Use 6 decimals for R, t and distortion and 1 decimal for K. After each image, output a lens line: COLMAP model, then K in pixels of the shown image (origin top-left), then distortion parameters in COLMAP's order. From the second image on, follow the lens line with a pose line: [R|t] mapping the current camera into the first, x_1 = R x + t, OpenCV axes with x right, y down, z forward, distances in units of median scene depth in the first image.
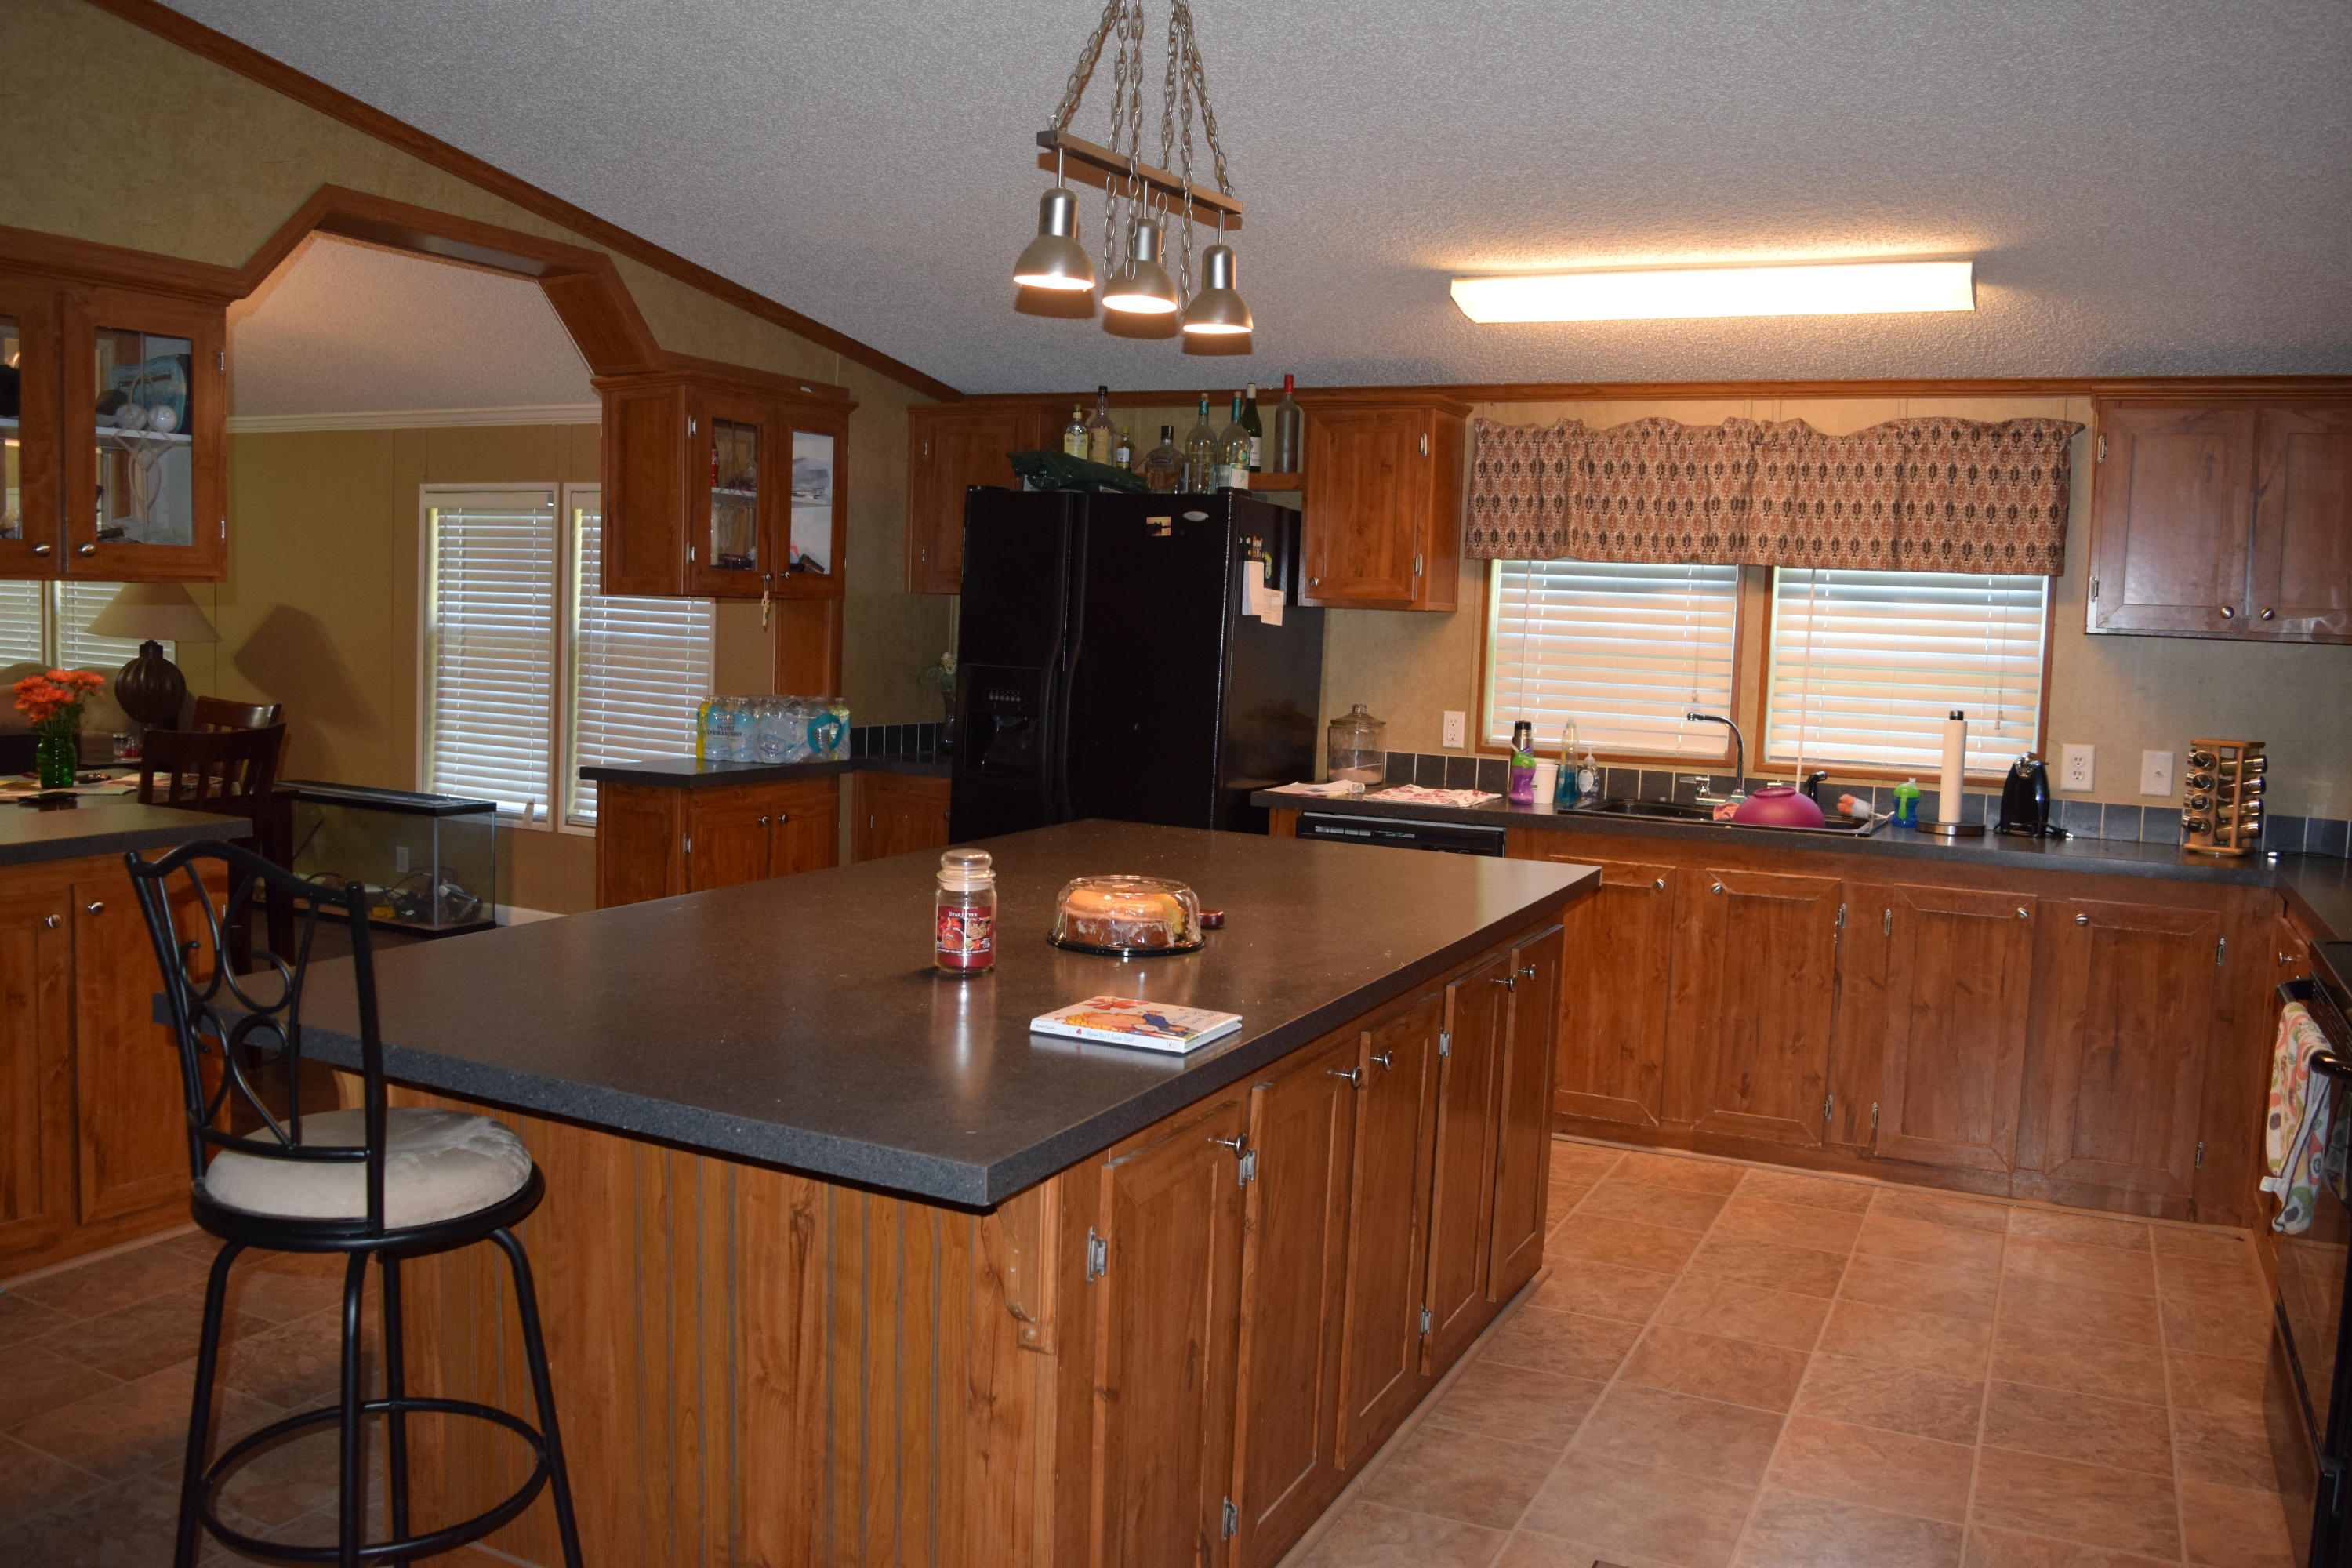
lens RADIAL K [[1825.8, 0, 1185.1], [0, 1825.8, 779.8], [0, 0, 1]] dist [-0.088527, 0.010420]
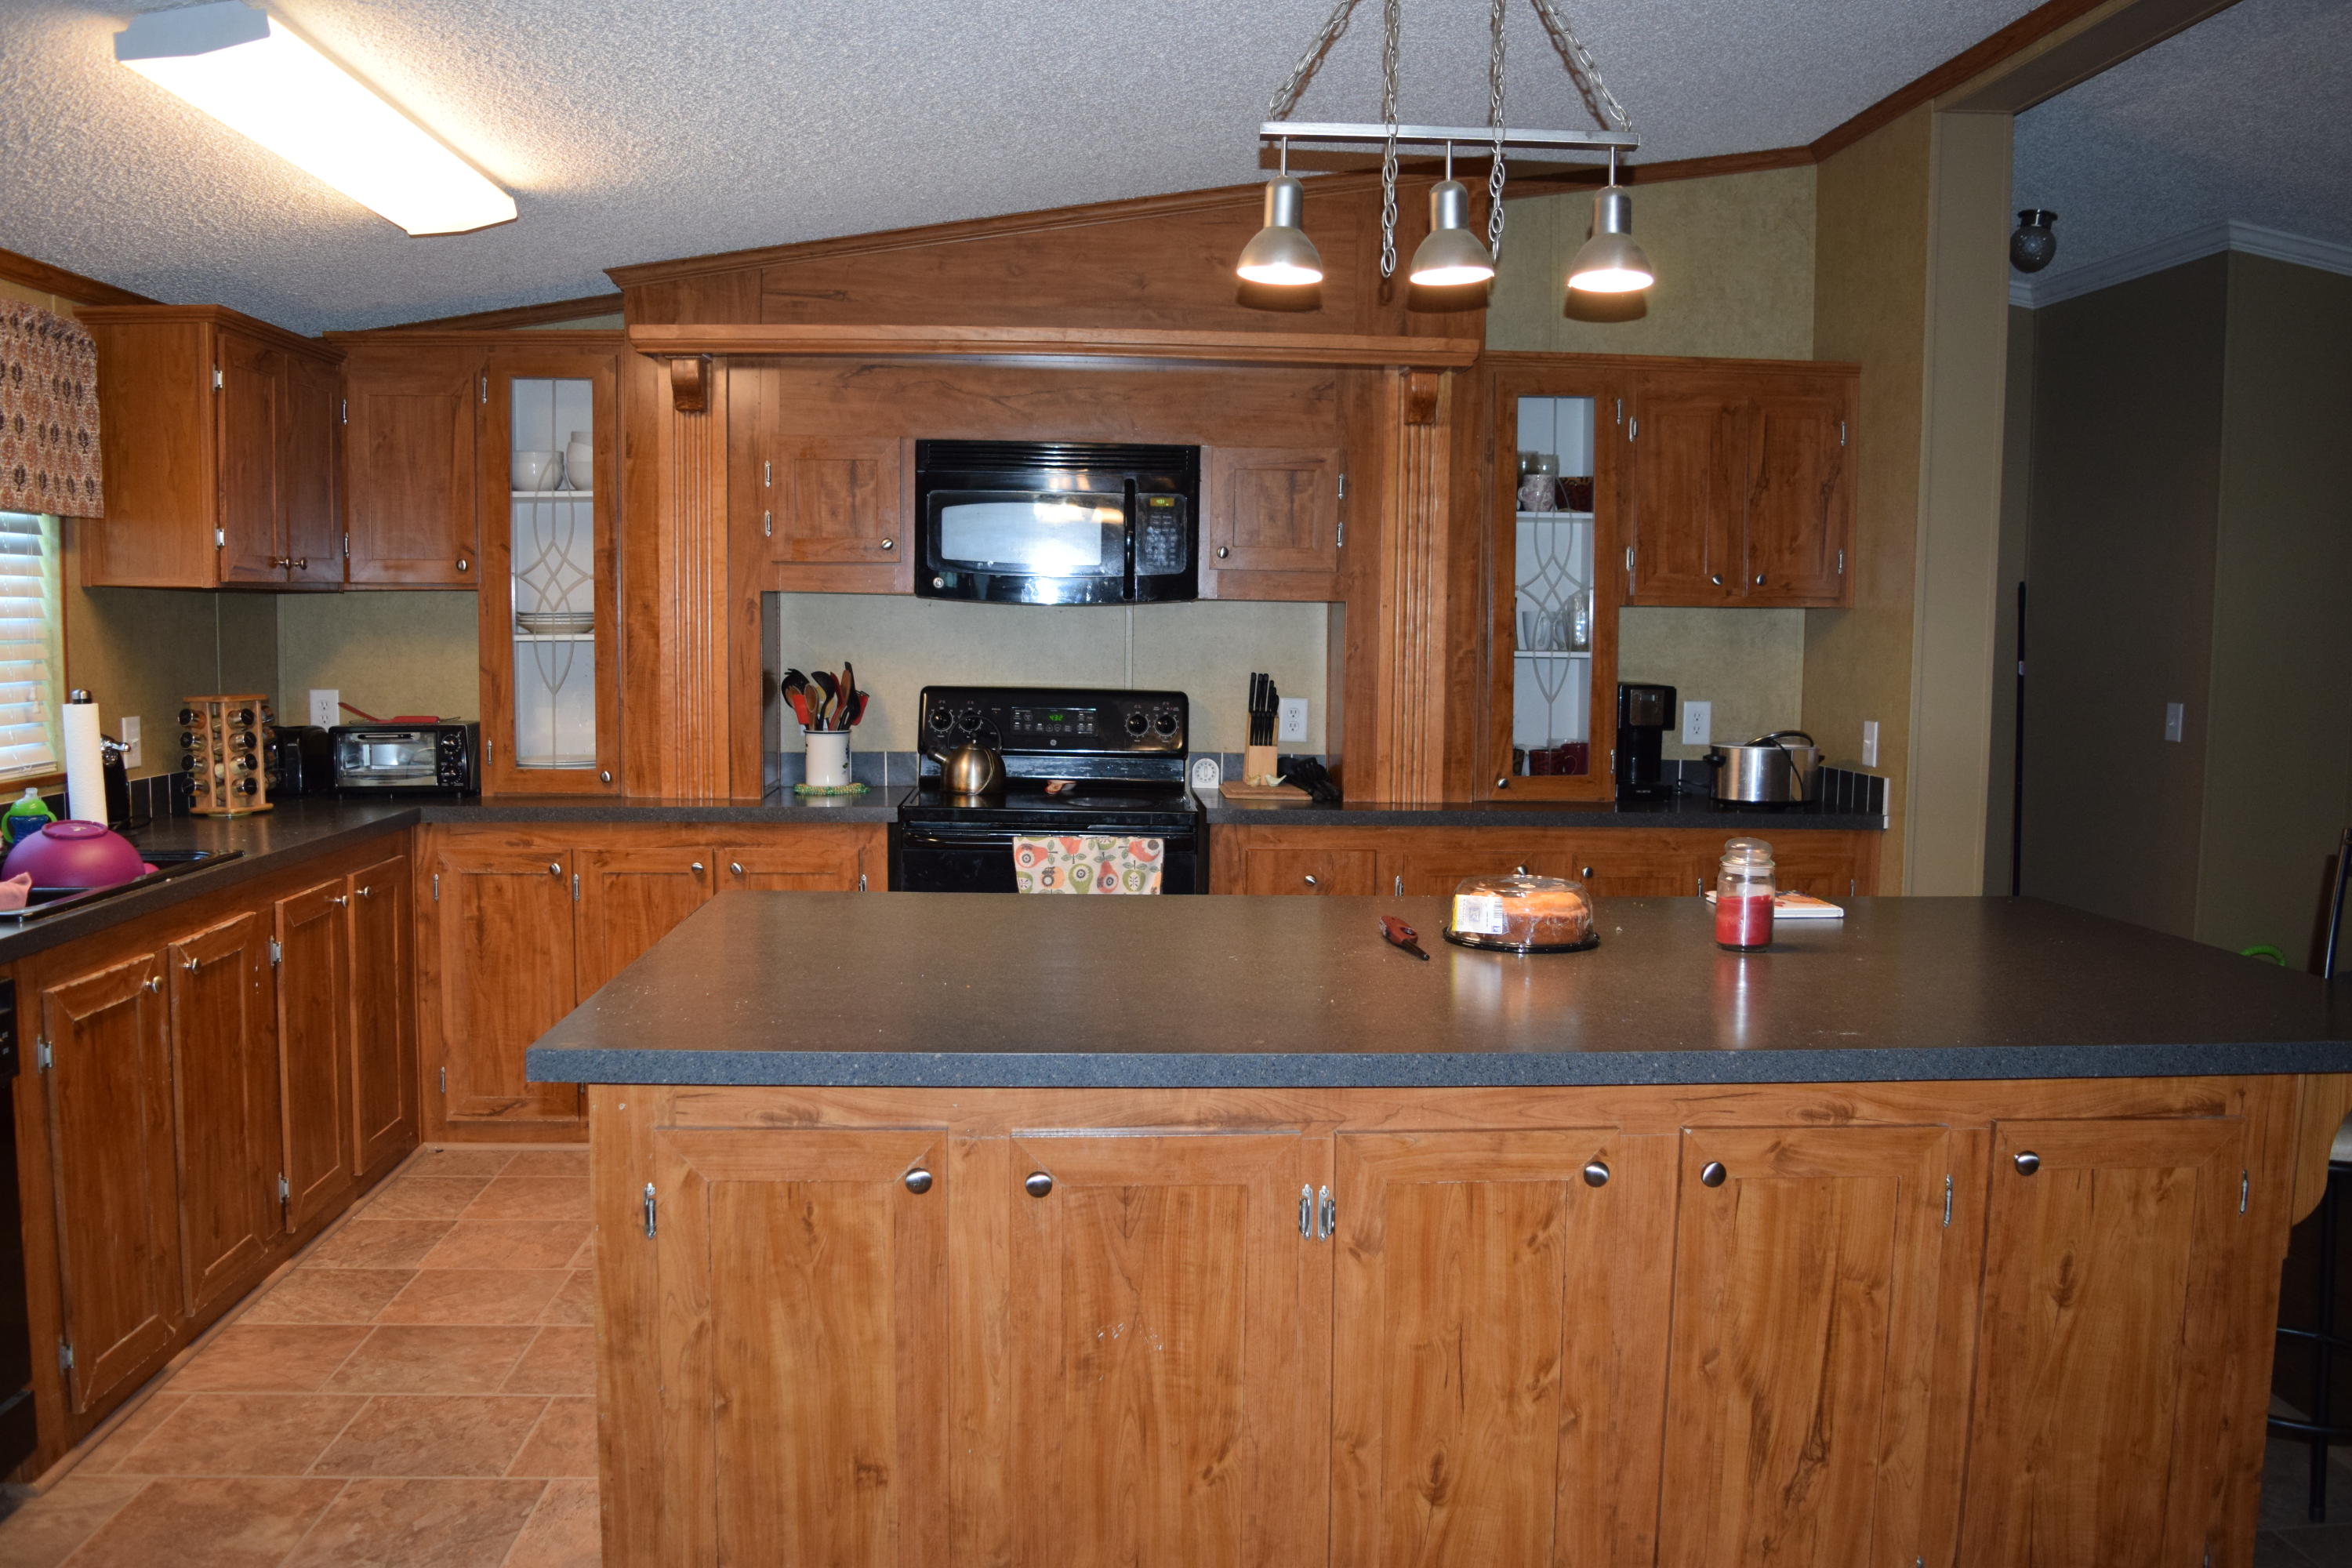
lens RADIAL K [[1825.8, 0, 1185.1], [0, 1825.8, 779.8], [0, 0, 1]] dist [-0.088527, 0.010420]
pose [[-0.488660, -0.117852, 0.864478, -0.439286], [0.049513, 0.985492, 0.162338, -0.094976], [-0.871068, 0.122130, -0.475735, 0.894937]]
